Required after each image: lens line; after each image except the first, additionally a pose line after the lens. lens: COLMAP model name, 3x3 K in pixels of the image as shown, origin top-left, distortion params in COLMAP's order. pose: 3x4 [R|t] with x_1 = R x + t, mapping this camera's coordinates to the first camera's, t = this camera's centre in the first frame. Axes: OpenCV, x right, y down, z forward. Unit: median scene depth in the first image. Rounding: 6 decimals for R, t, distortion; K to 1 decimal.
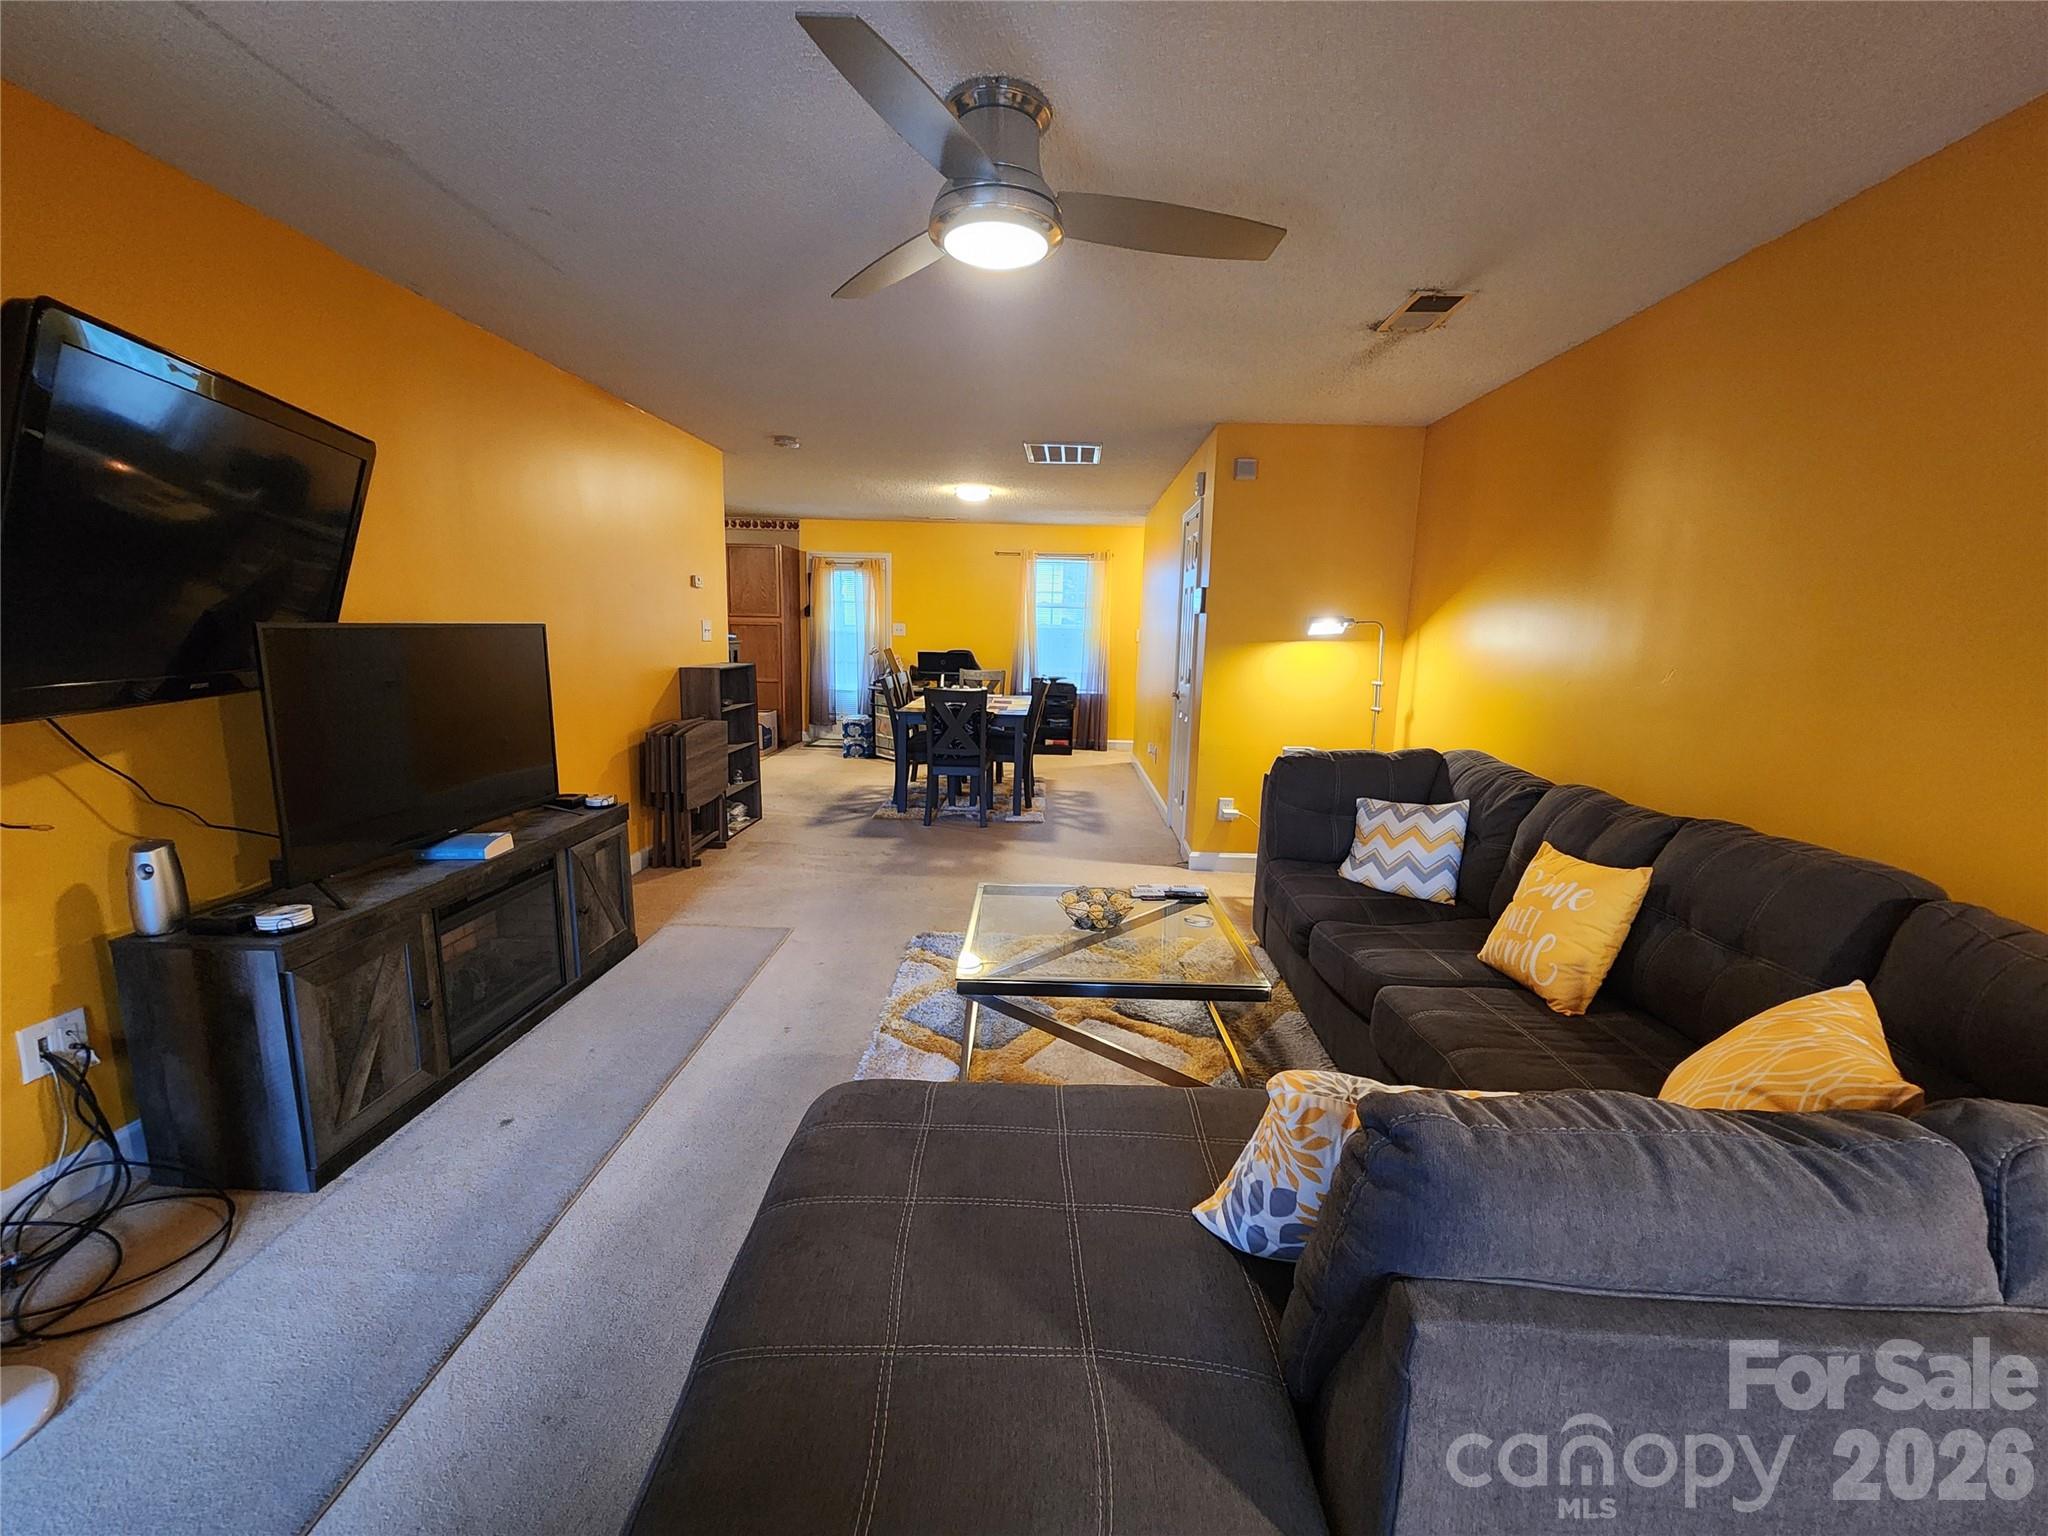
lens RADIAL K [[842.4, 0, 1018.2], [0, 842.4, 769.1], [0, 0, 1]] dist [-0.001061, -0.000035]
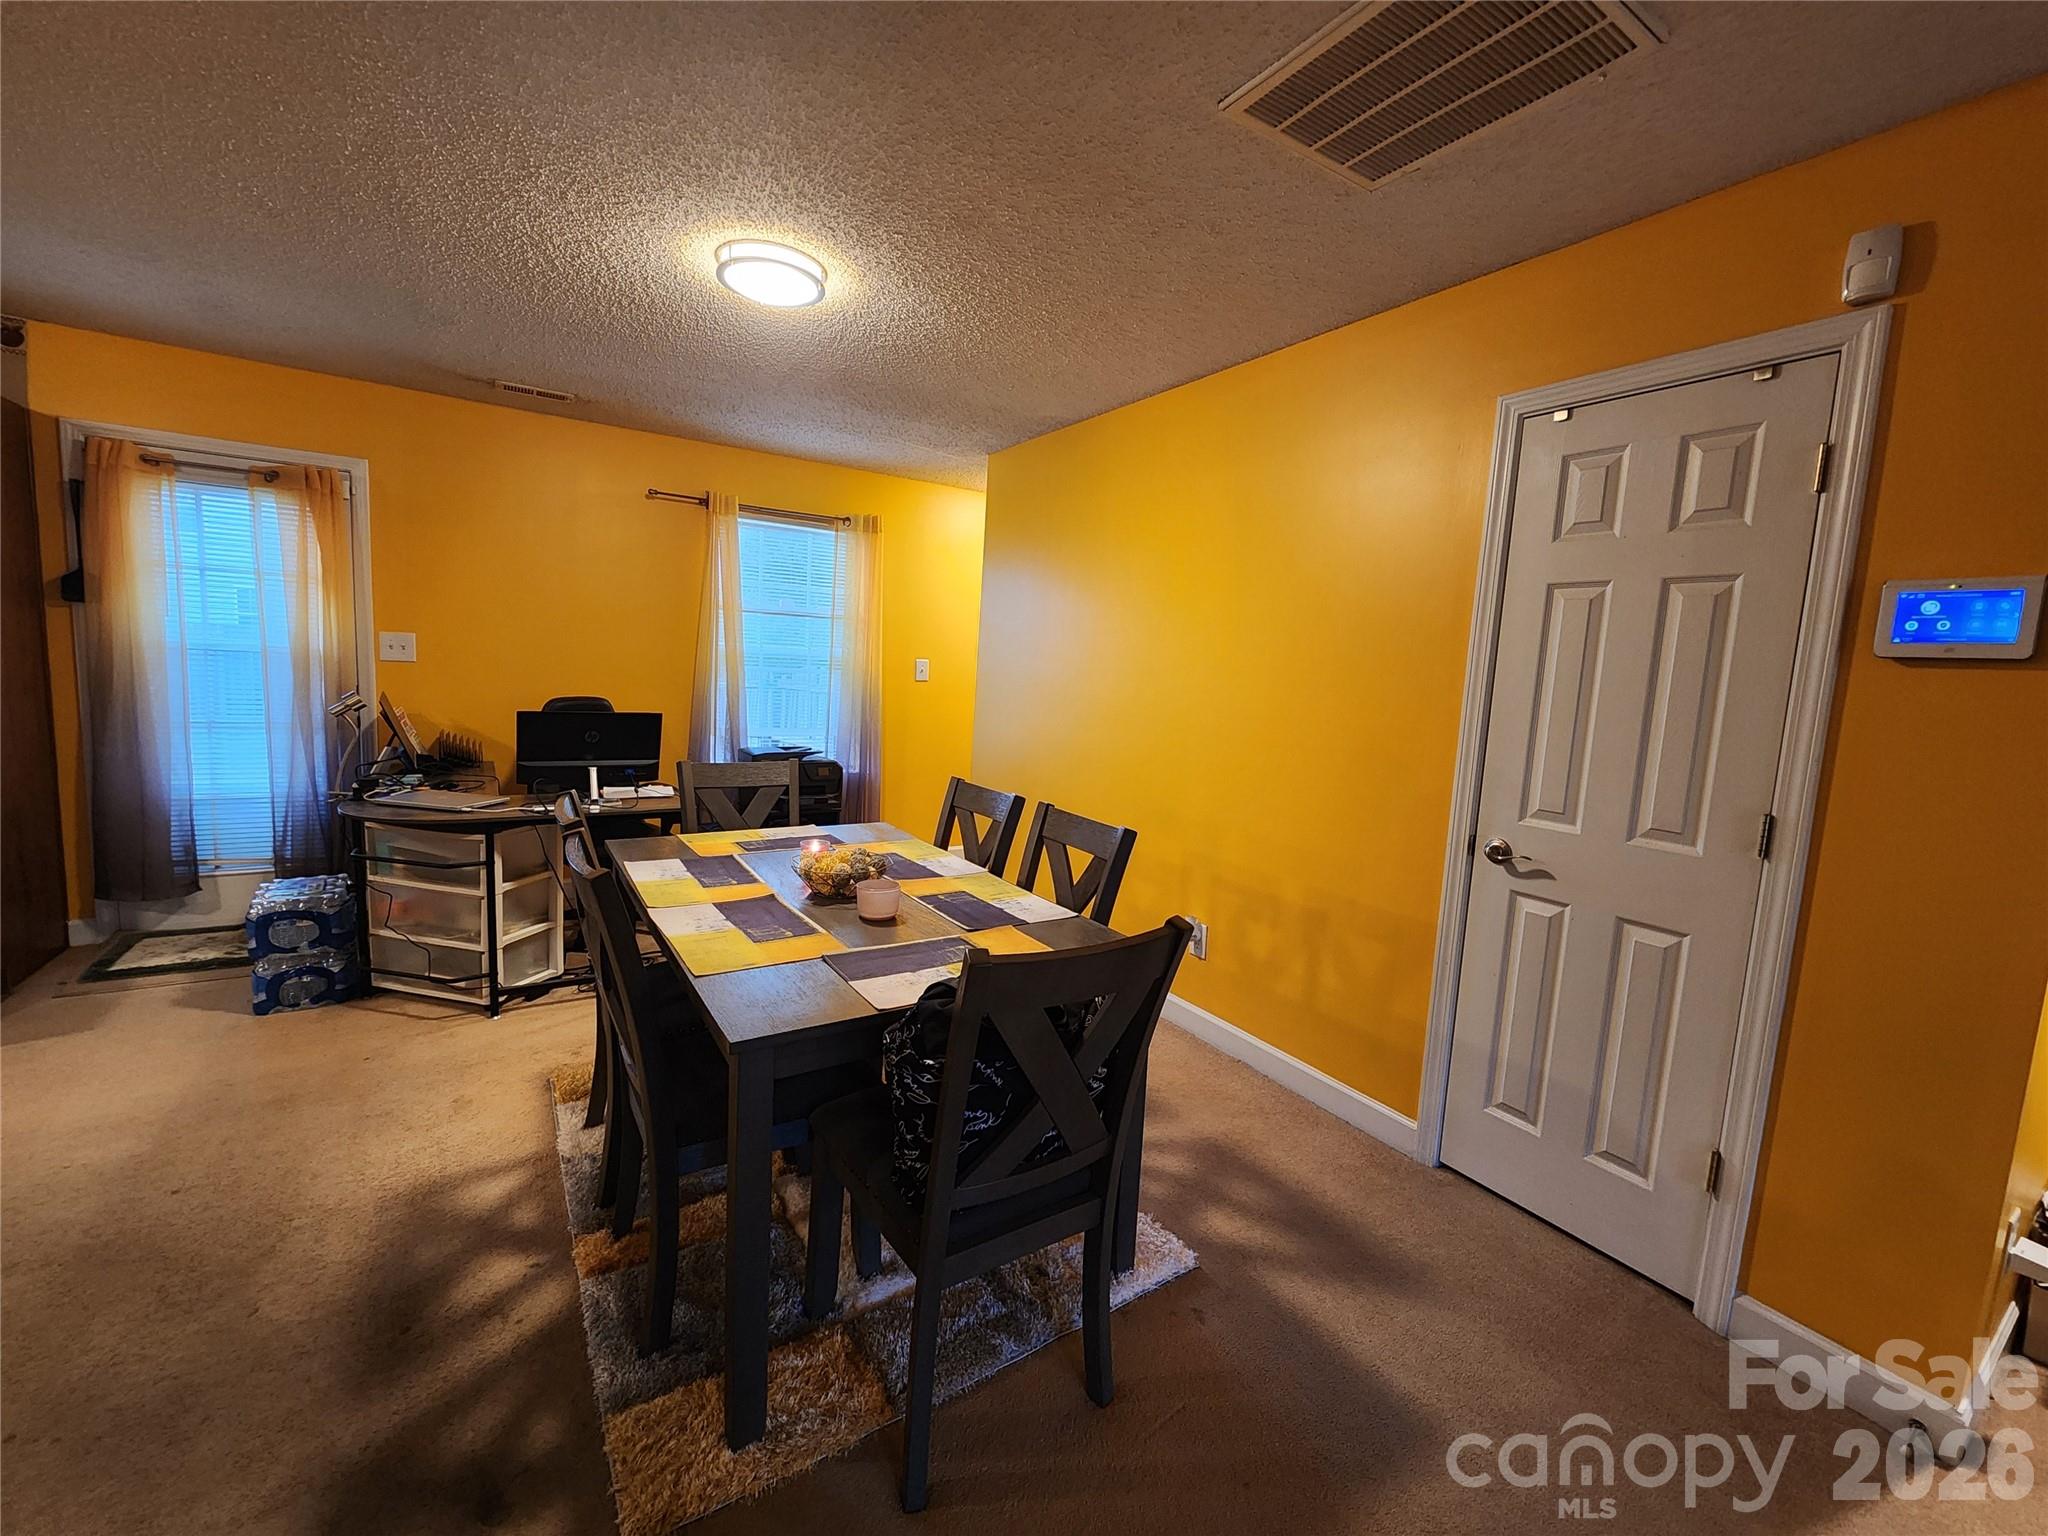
lens RADIAL K [[842.4, 0, 1032.6], [0, 842.4, 761.2], [0, 0, 1]] dist [-0.001061, -0.000035]
pose [[0.817008, -0.043081, 0.575014, -0.130099], [0.063293, 0.997880, -0.015167, -0.084621], [-0.573142, 0.048786, 0.818003, 0.492842]]
